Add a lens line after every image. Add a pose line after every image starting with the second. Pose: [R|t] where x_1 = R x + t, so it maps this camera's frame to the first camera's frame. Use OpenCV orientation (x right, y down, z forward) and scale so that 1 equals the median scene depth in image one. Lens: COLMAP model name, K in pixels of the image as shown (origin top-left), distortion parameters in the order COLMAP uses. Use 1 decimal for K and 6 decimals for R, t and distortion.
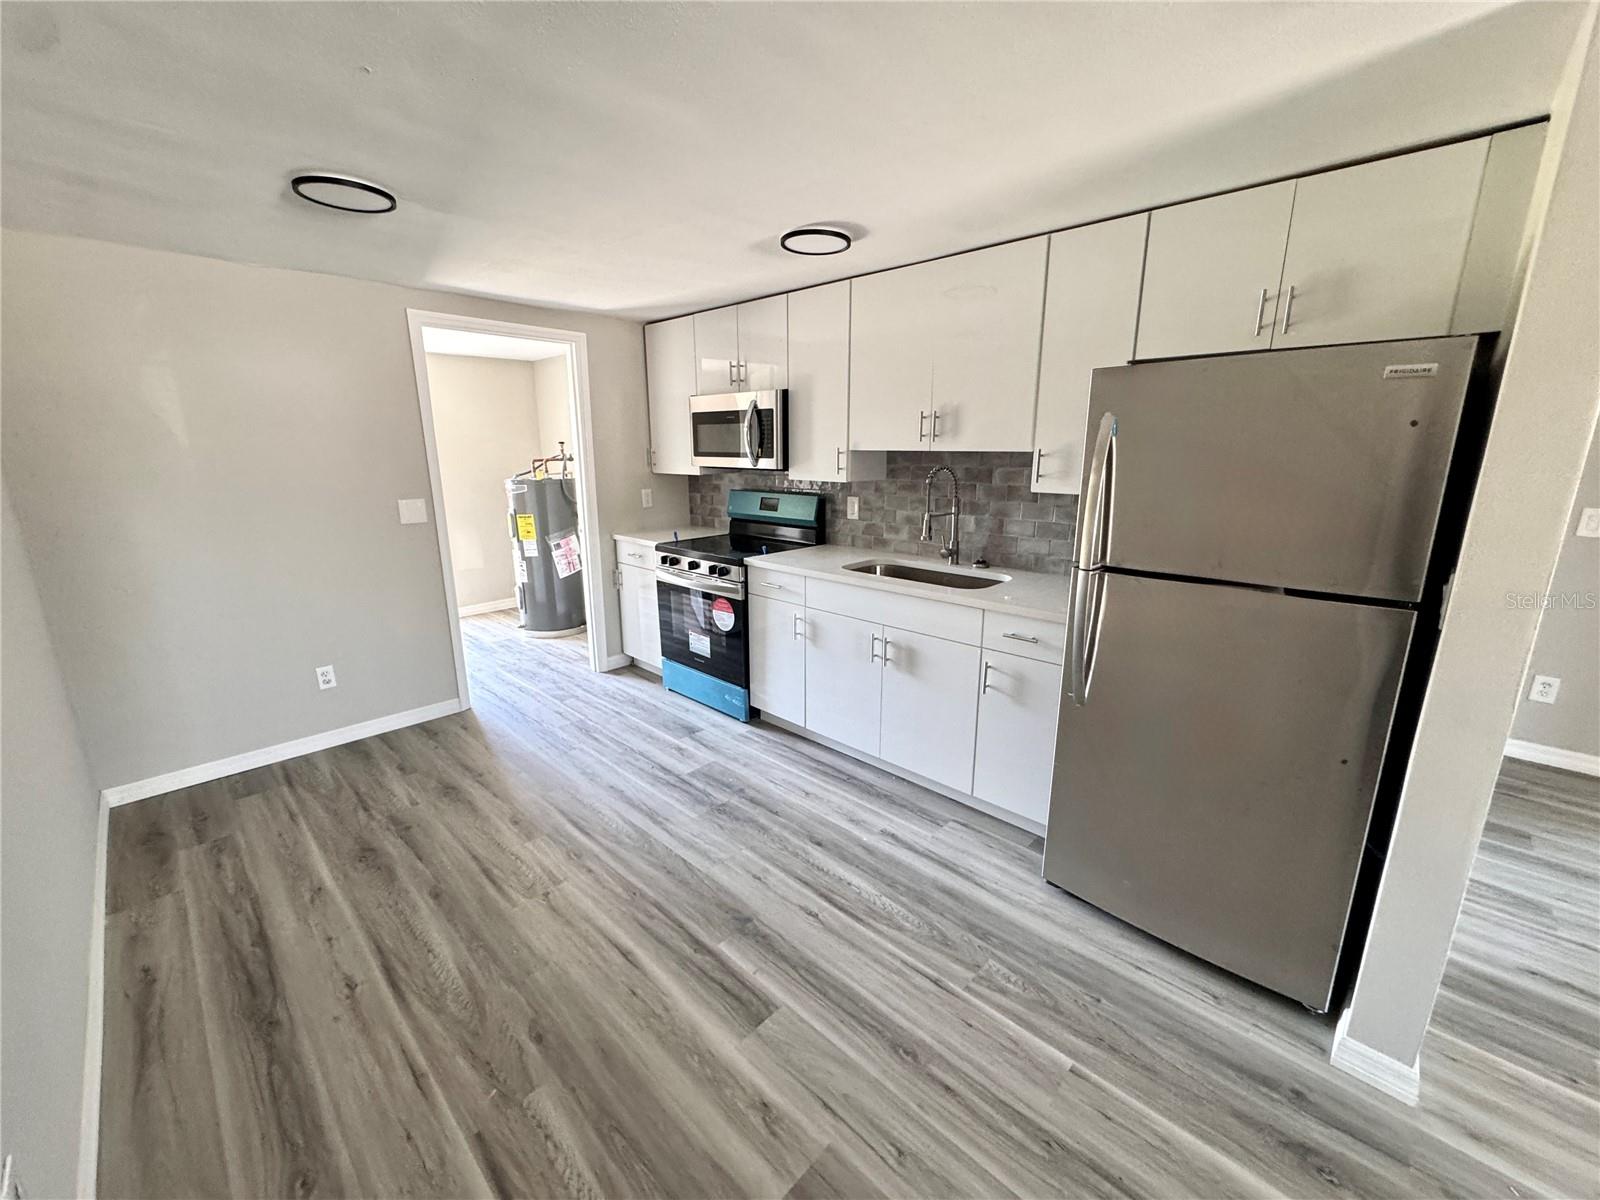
lens RADIAL K [[639.4, 0, 803.9], [0, 639.4, 593.0], [0, 0, 1]] dist [0.001602, -0.000037]
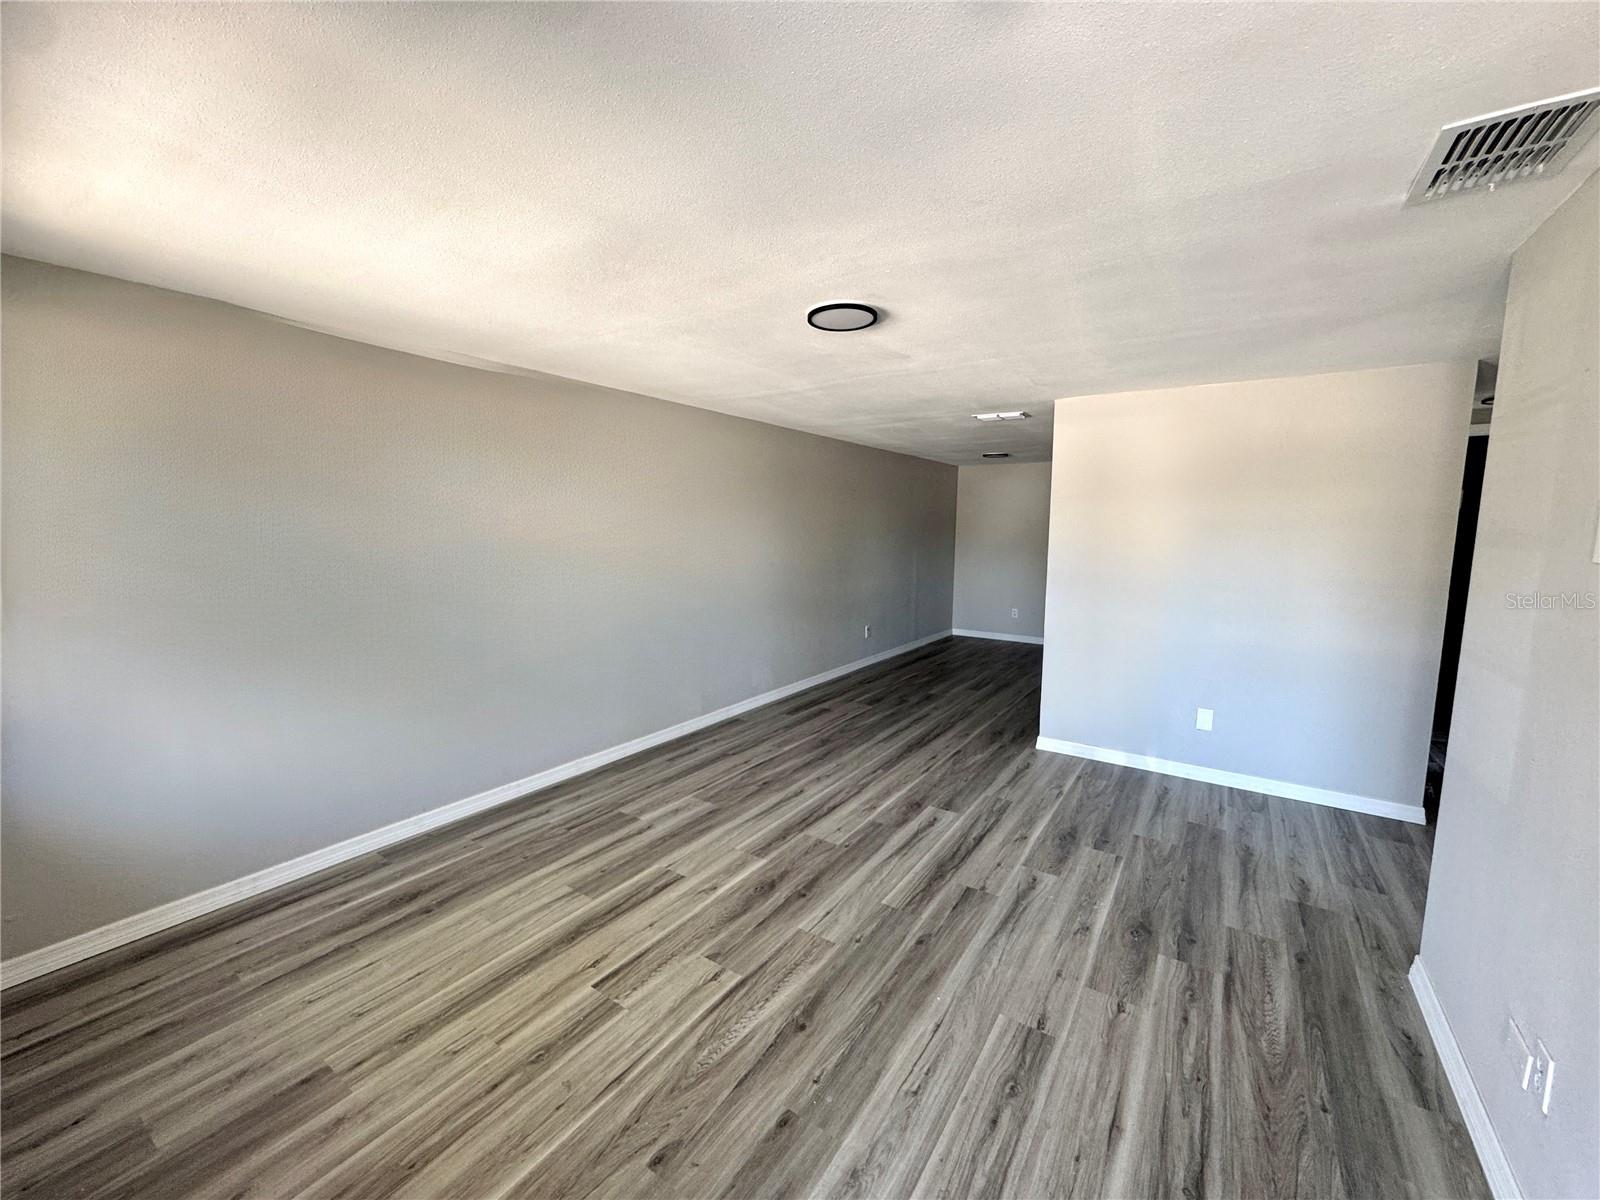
lens RADIAL K [[639.4, 0, 799.4], [0, 639.4, 600.3], [0, 0, 1]] dist [0.001602, -0.000037]
pose [[0.167533, 0.114060, -0.979246, 1.698555], [-0.231870, 0.969980, 0.073312, 0.093904], [0.958211, 0.214776, 0.188951, -0.338138]]
